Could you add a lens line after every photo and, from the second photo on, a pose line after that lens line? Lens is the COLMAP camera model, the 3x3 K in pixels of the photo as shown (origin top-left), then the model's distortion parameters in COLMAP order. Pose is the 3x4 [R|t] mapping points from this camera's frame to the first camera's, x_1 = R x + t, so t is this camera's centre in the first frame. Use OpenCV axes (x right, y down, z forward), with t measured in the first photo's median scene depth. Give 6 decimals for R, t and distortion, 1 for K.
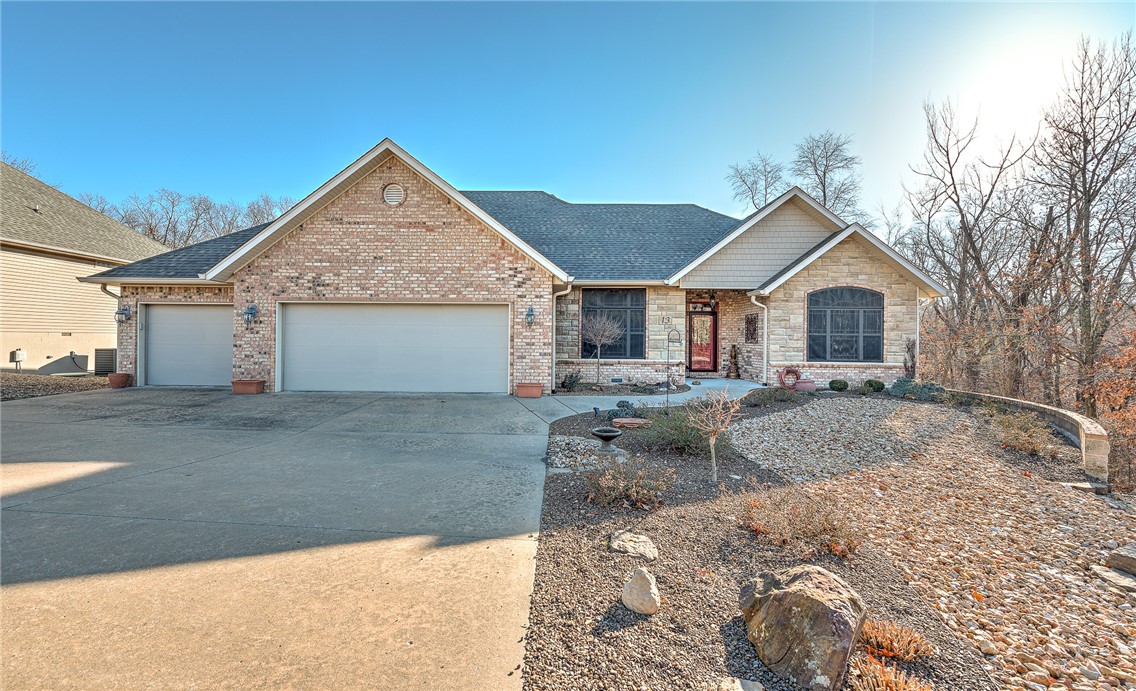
lens RADIAL K [[426.0, 0, 563.8], [0, 426.0, 337.8], [0, 0, 1]] dist [0.002868, 0.000161]
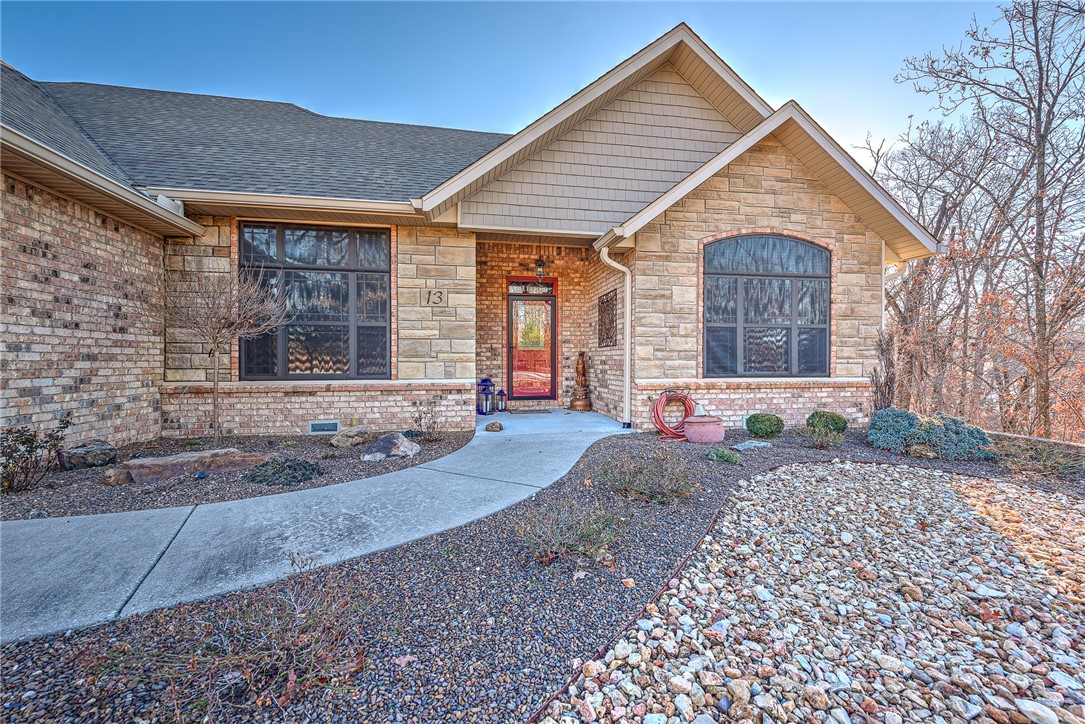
lens RADIAL K [[432.9, 0, 543.4], [0, 432.9, 365.0], [0, 0, 1]] dist [0.004649, -0.001131]
pose [[0.977836, -0.011800, 0.209041, 0.268119], [0.008622, 0.999833, 0.016106, 0.029059], [-0.209196, -0.013946, 0.977774, 0.520575]]
